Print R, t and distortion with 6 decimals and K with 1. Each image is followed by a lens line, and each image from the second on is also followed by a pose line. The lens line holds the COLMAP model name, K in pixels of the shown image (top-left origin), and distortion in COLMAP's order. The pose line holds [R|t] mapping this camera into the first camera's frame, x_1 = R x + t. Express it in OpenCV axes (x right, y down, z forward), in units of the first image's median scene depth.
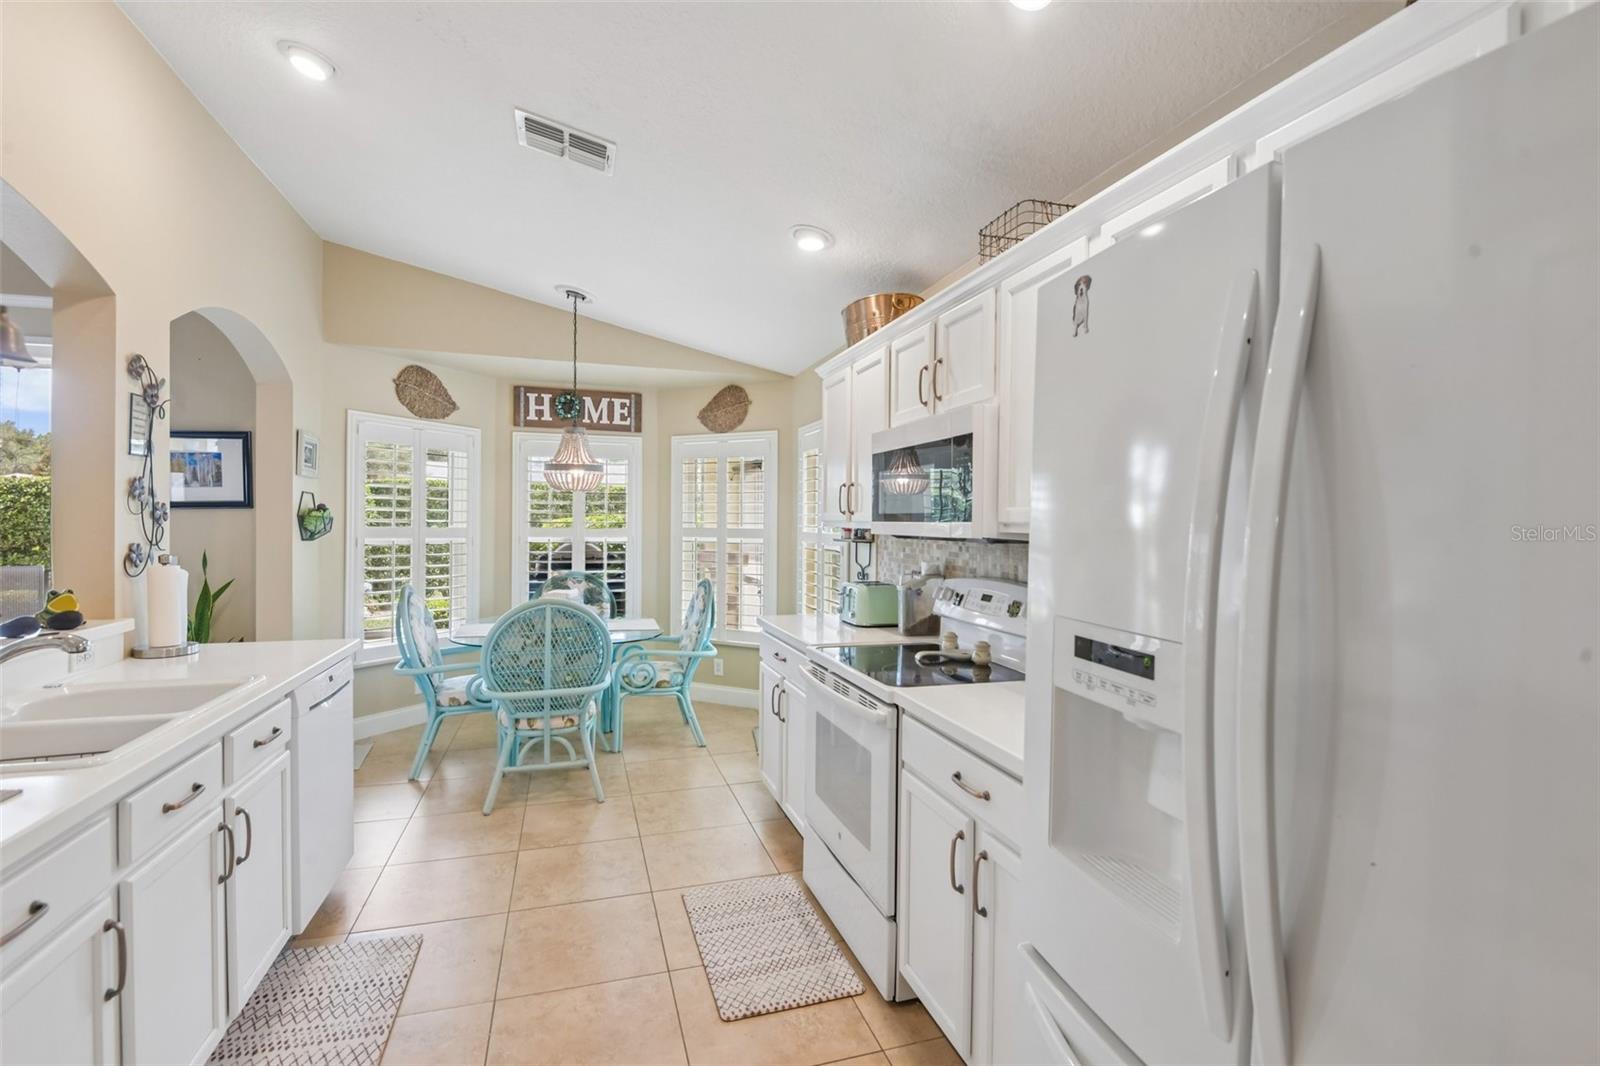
lens RADIAL K [[738.7, 0, 821.5], [0, 738.7, 531.2], [0, 0, 1]] dist [-0.000514, -0.018359]
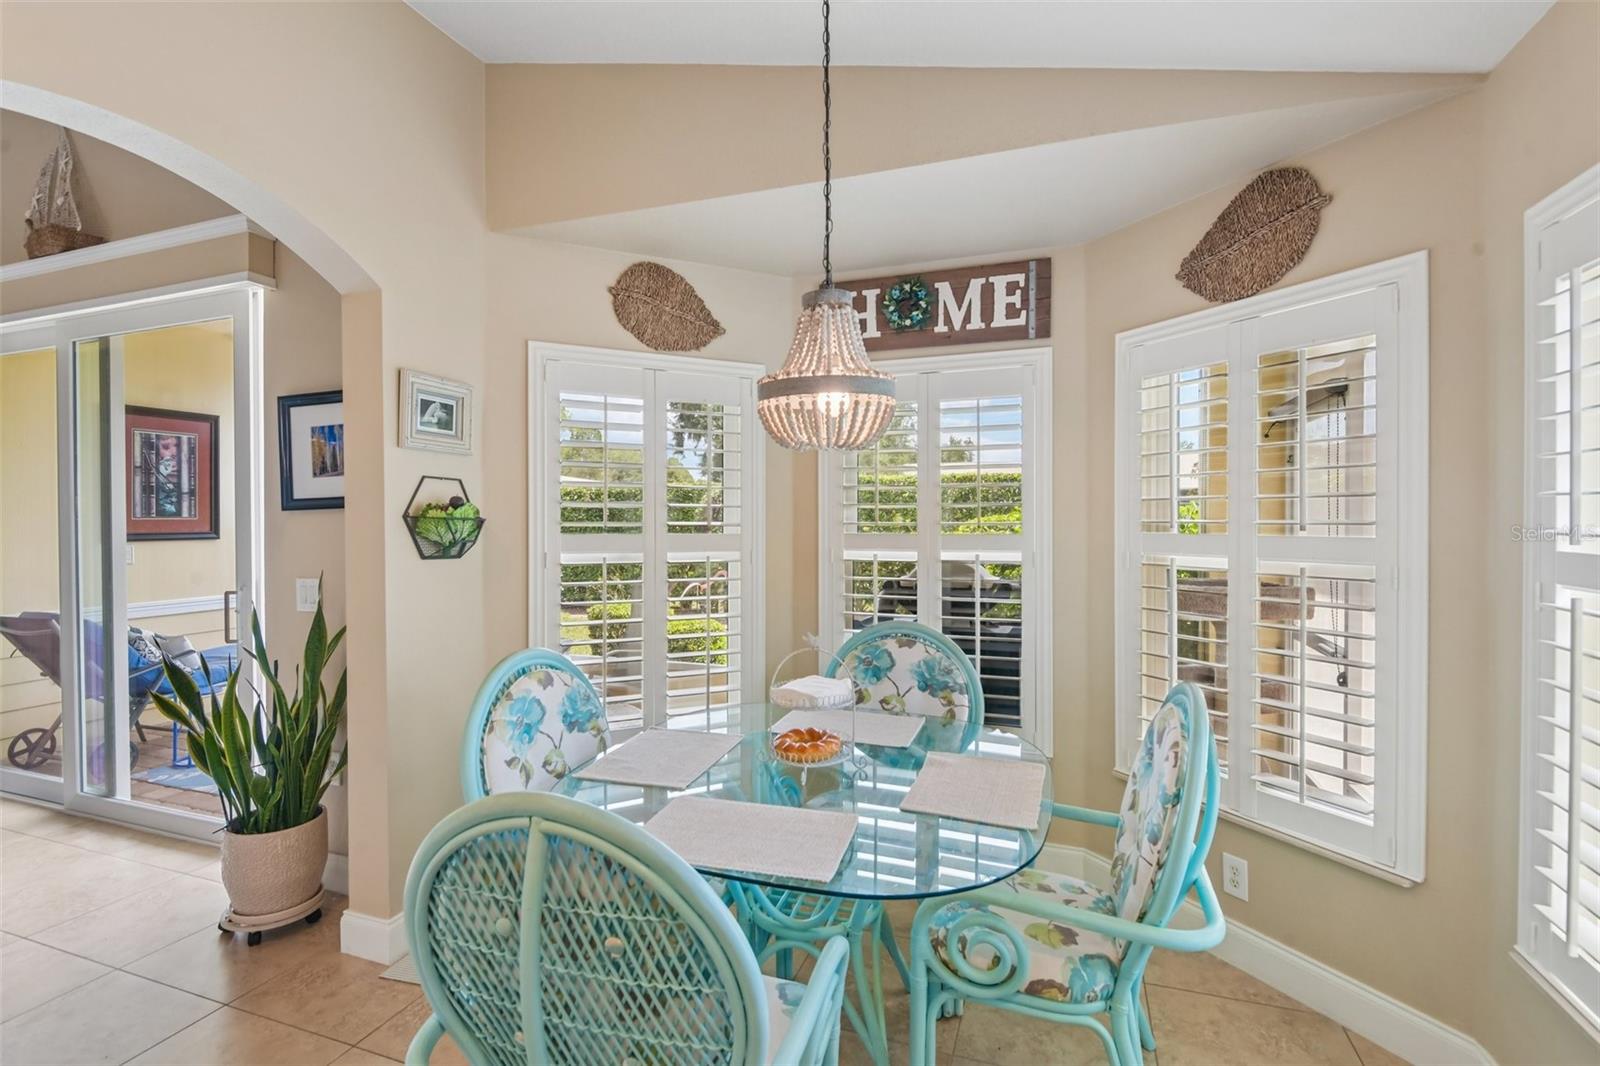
lens RADIAL K [[755.6, 0, 795.5], [0, 755.6, 526.5], [0, 0, 1]] dist [0.026857, -0.026744]
pose [[0.784311, -0.005072, -0.620347, -0.082497], [0.001508, 0.999979, -0.006270, -0.008001], [0.620366, 0.003982, 0.784302, 0.626099]]
